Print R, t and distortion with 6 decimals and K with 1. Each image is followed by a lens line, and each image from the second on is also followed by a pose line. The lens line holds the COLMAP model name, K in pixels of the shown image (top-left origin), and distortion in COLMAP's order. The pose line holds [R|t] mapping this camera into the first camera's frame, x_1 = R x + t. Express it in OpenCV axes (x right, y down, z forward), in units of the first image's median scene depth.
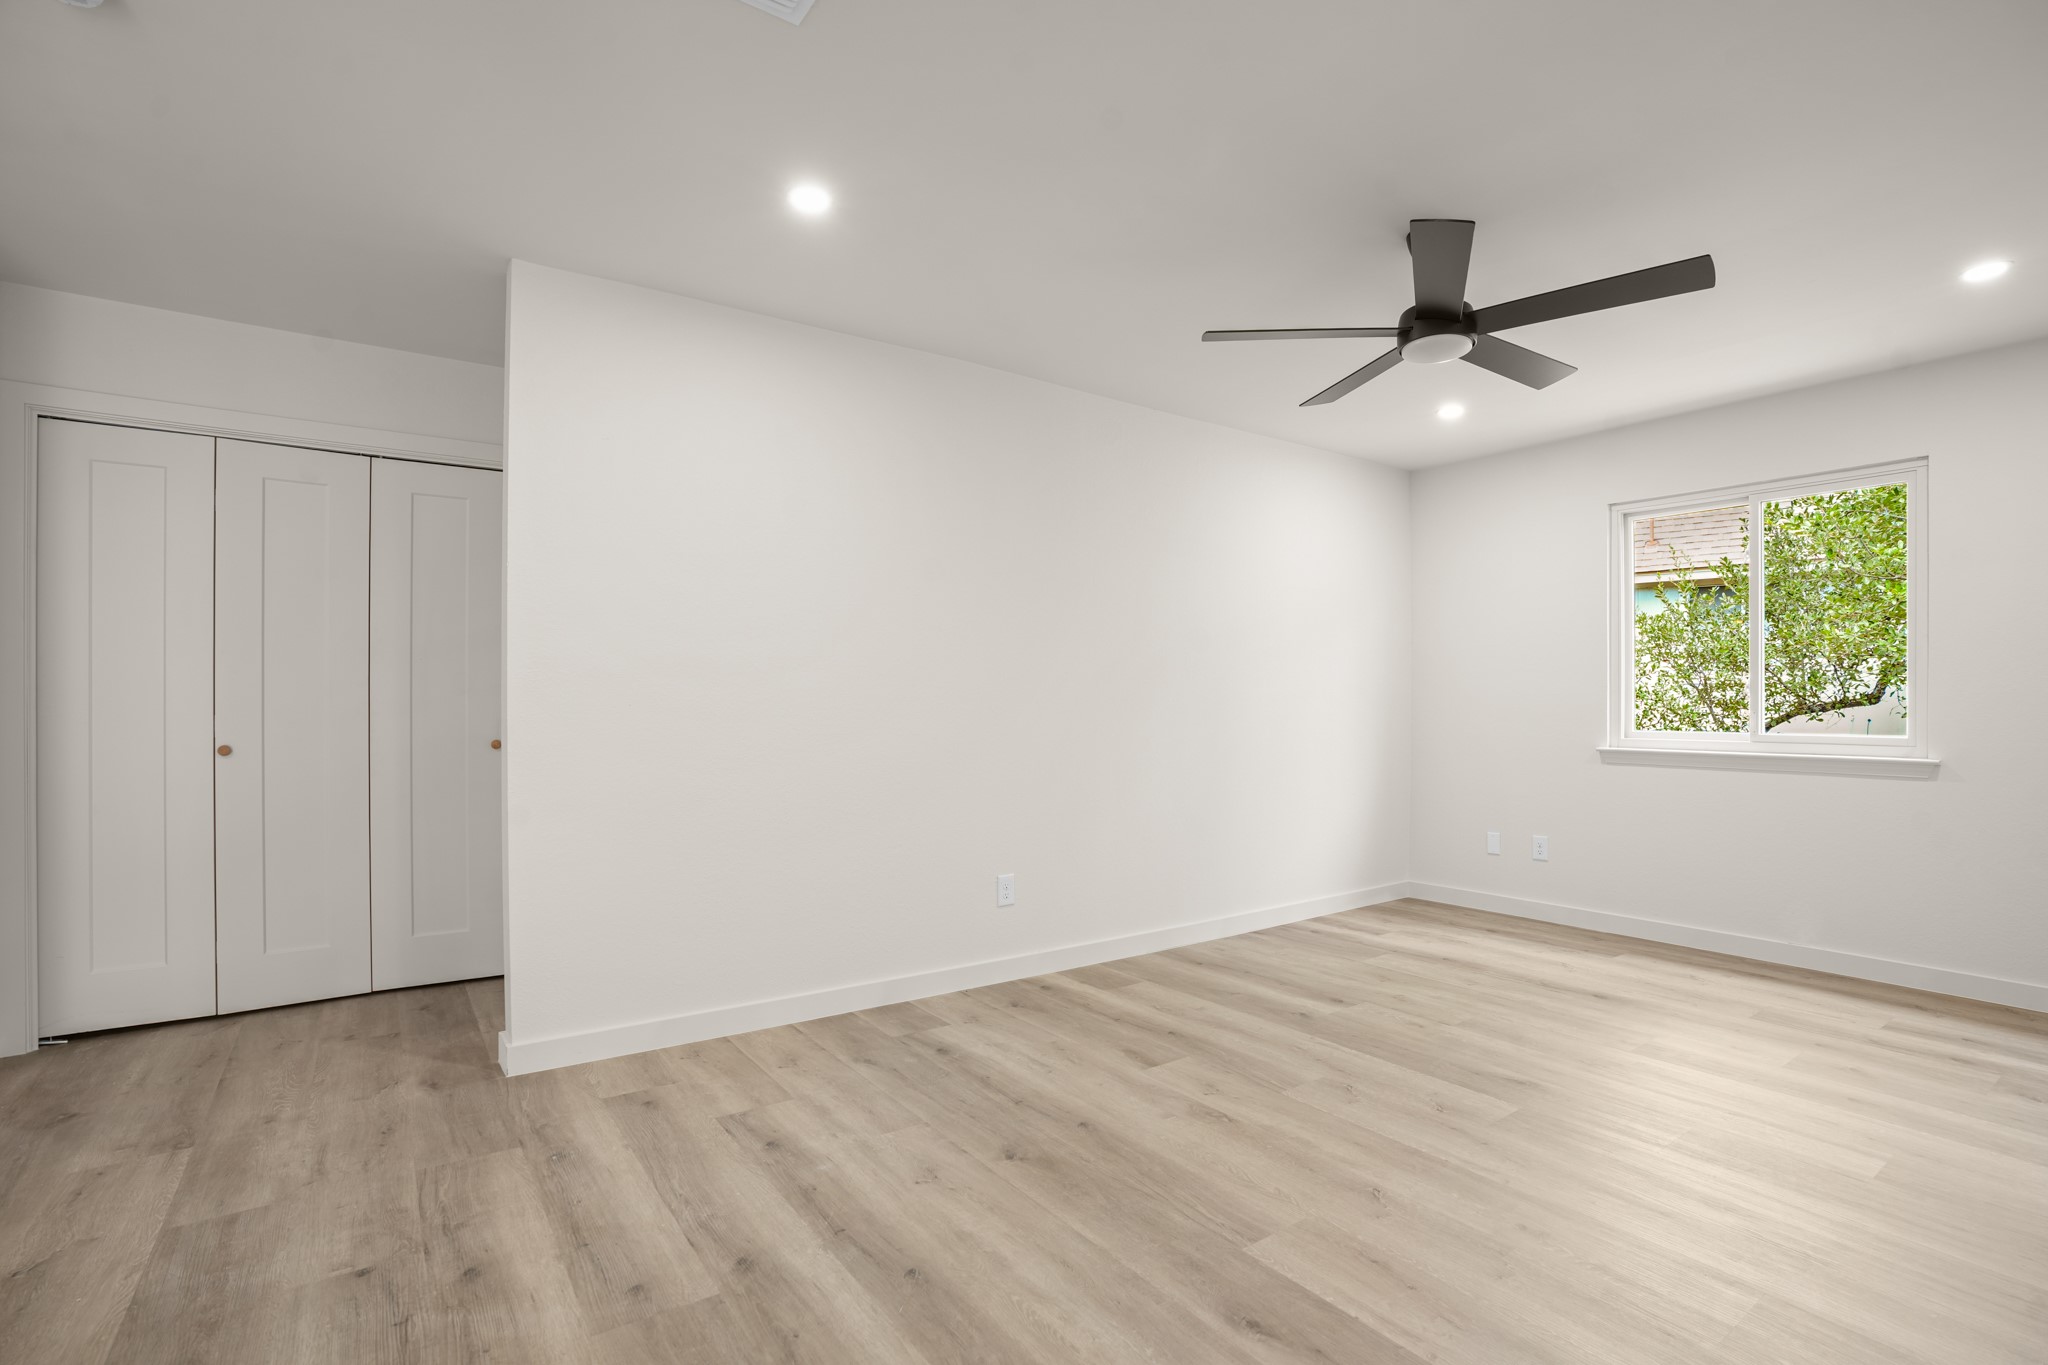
lens RADIAL K [[952.6, 0, 1027.7], [0, 952.6, 703.6], [0, 0, 1]] dist [-0.073823, 0.035068]
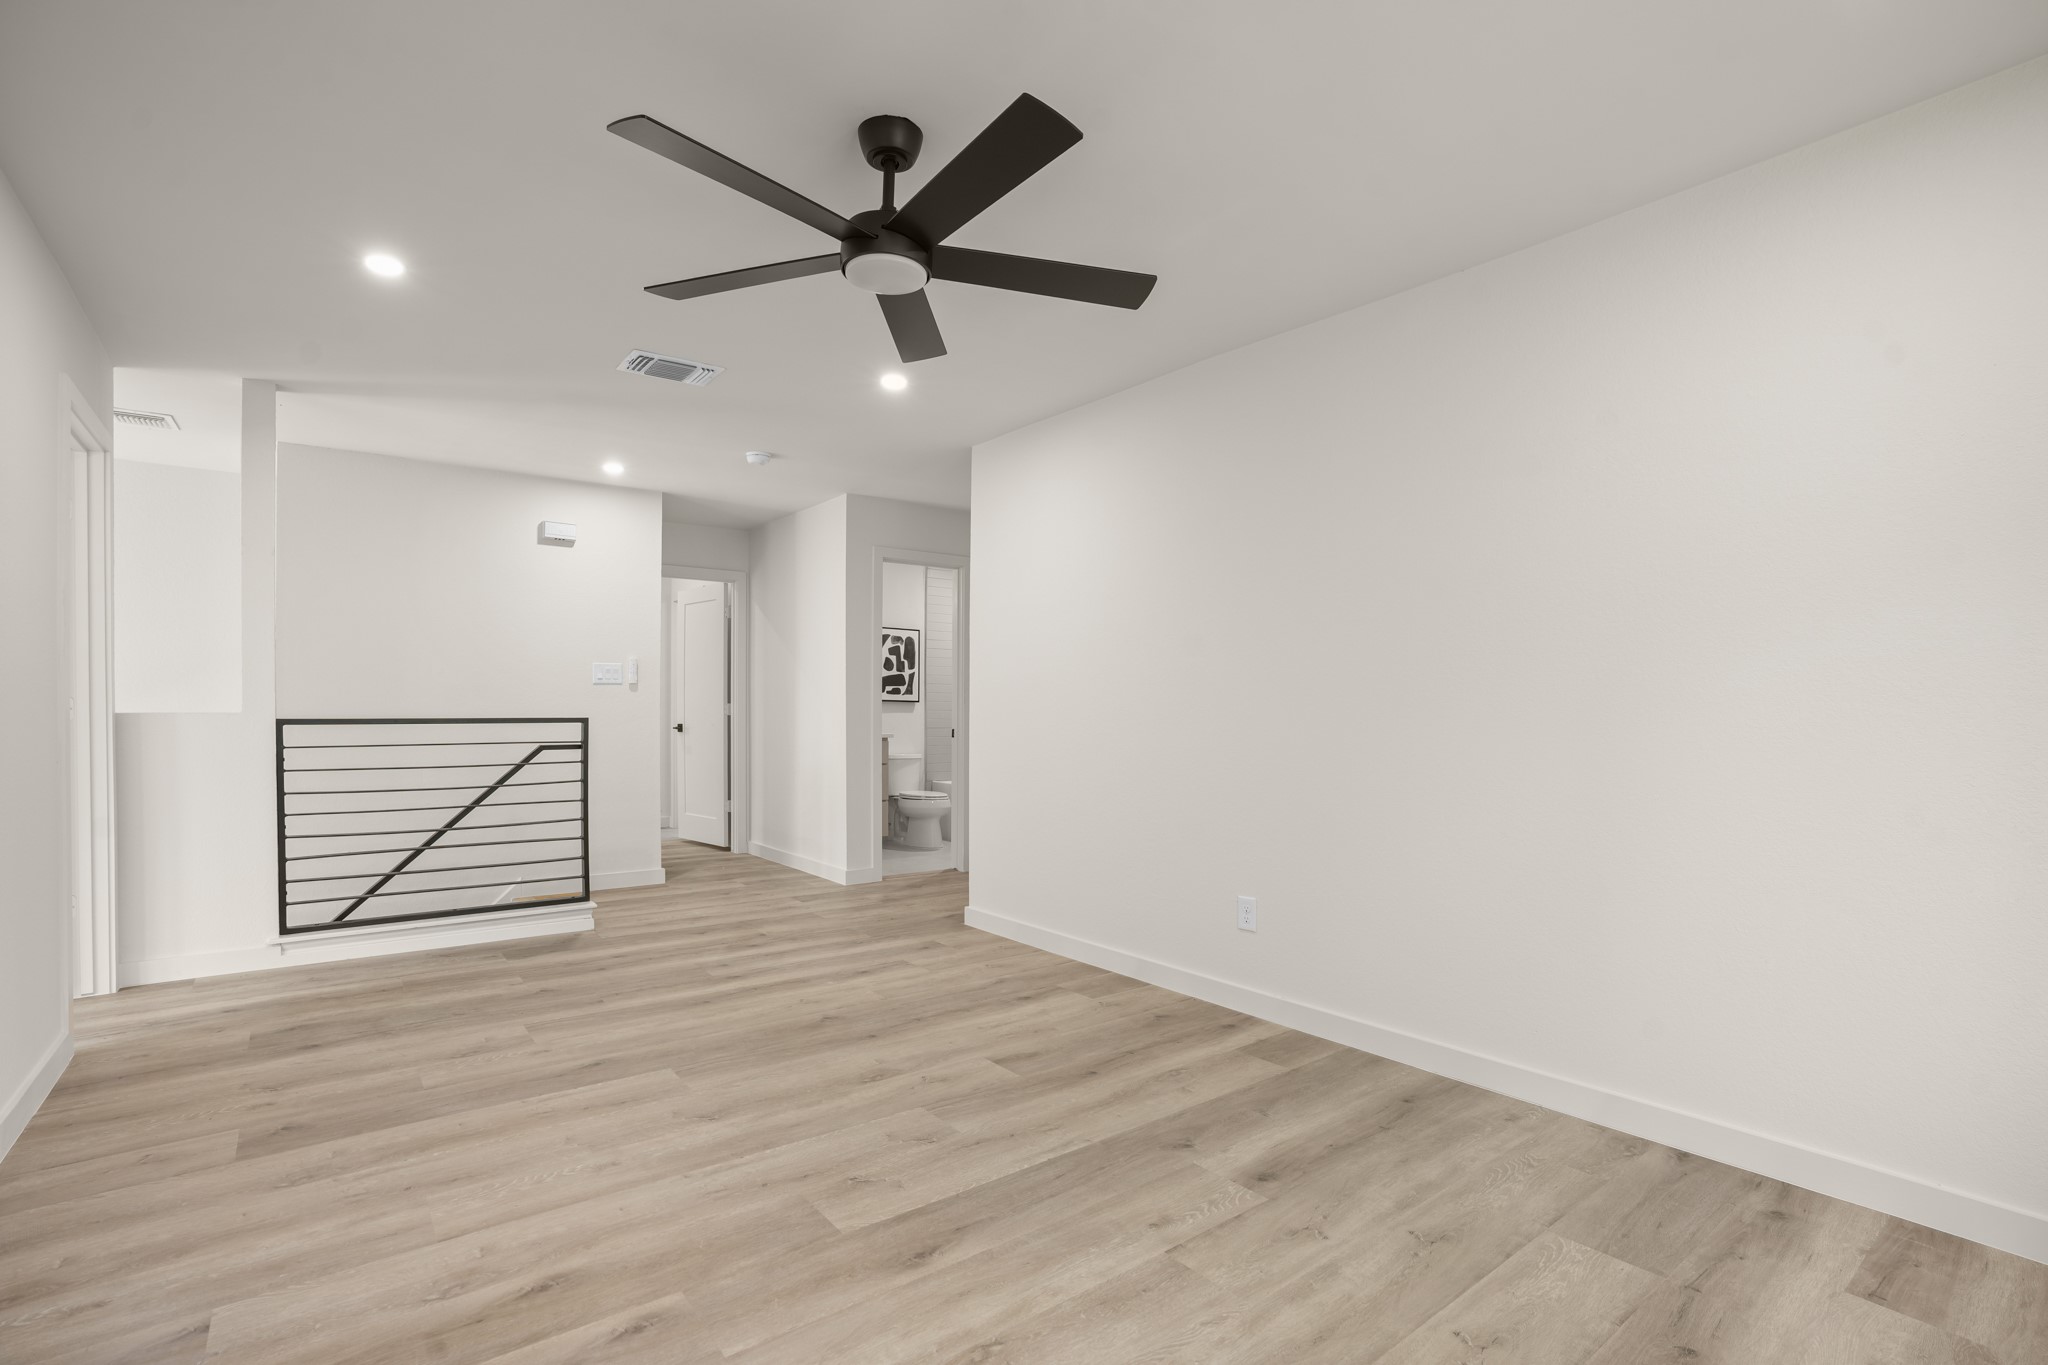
lens RADIAL K [[951.0, 0, 1021.9], [0, 951.0, 715.0], [0, 0, 1]] dist [-0.070927, 0.030620]
pose [[0.043472, 0.005922, -0.999037, 1.144904], [-0.005484, 0.999969, 0.005689, 0.002417], [0.999040, 0.005231, 0.043504, 0.975309]]
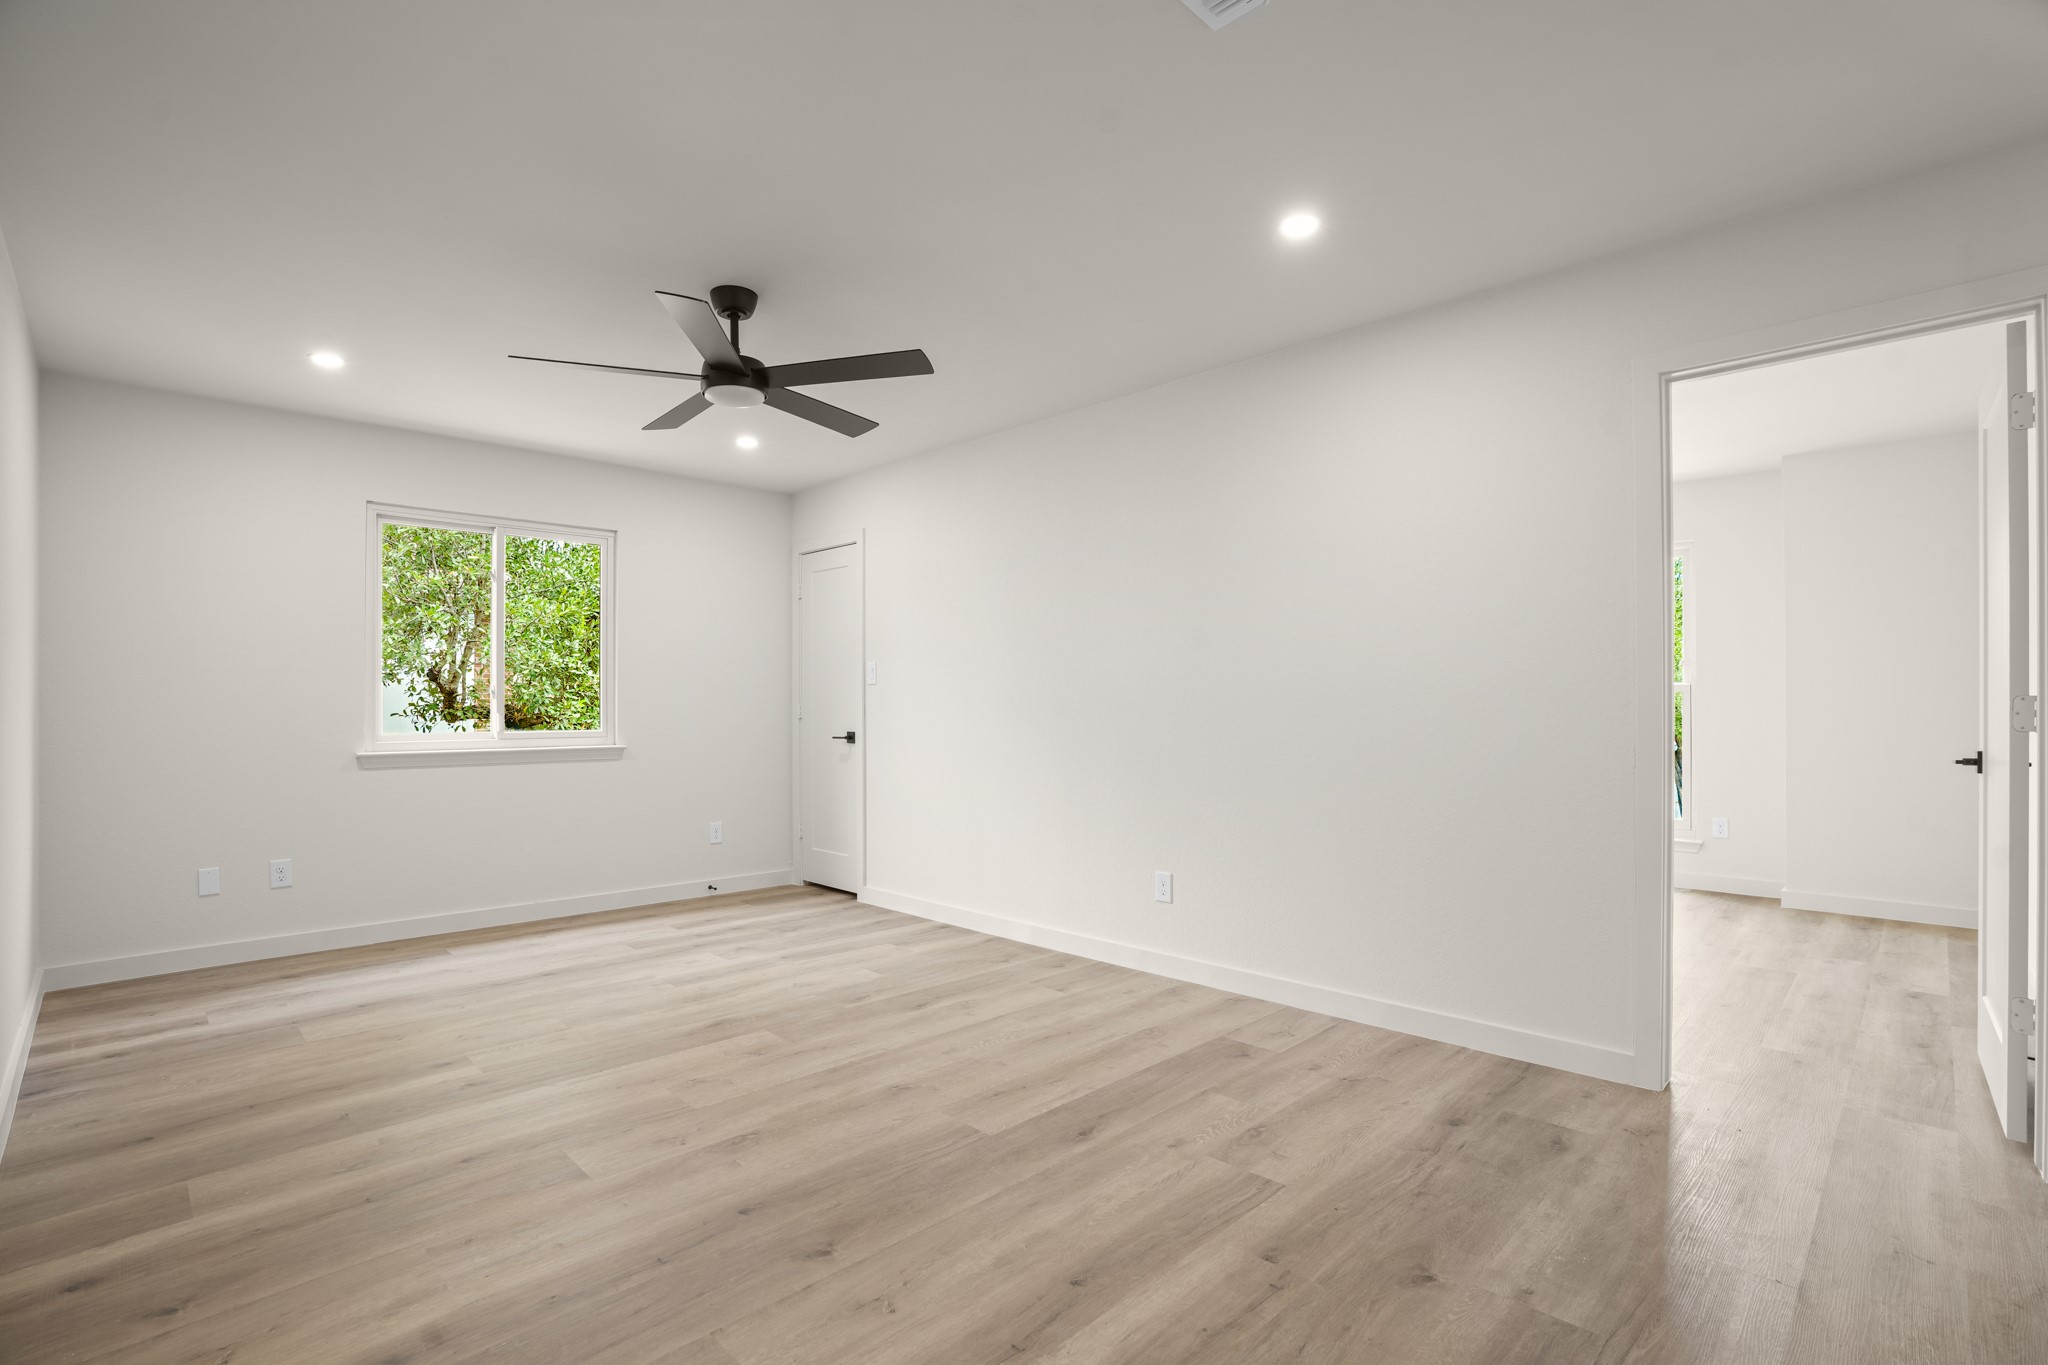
lens RADIAL K [[952.6, 0, 1027.7], [0, 952.6, 703.6], [0, 0, 1]] dist [-0.073823, 0.035068]
pose [[-0.170517, 0.002254, 0.985352, -0.679626], [0.001692, 0.999997, -0.001995, -0.000552], [-0.985353, 0.001328, -0.170521, 0.759776]]
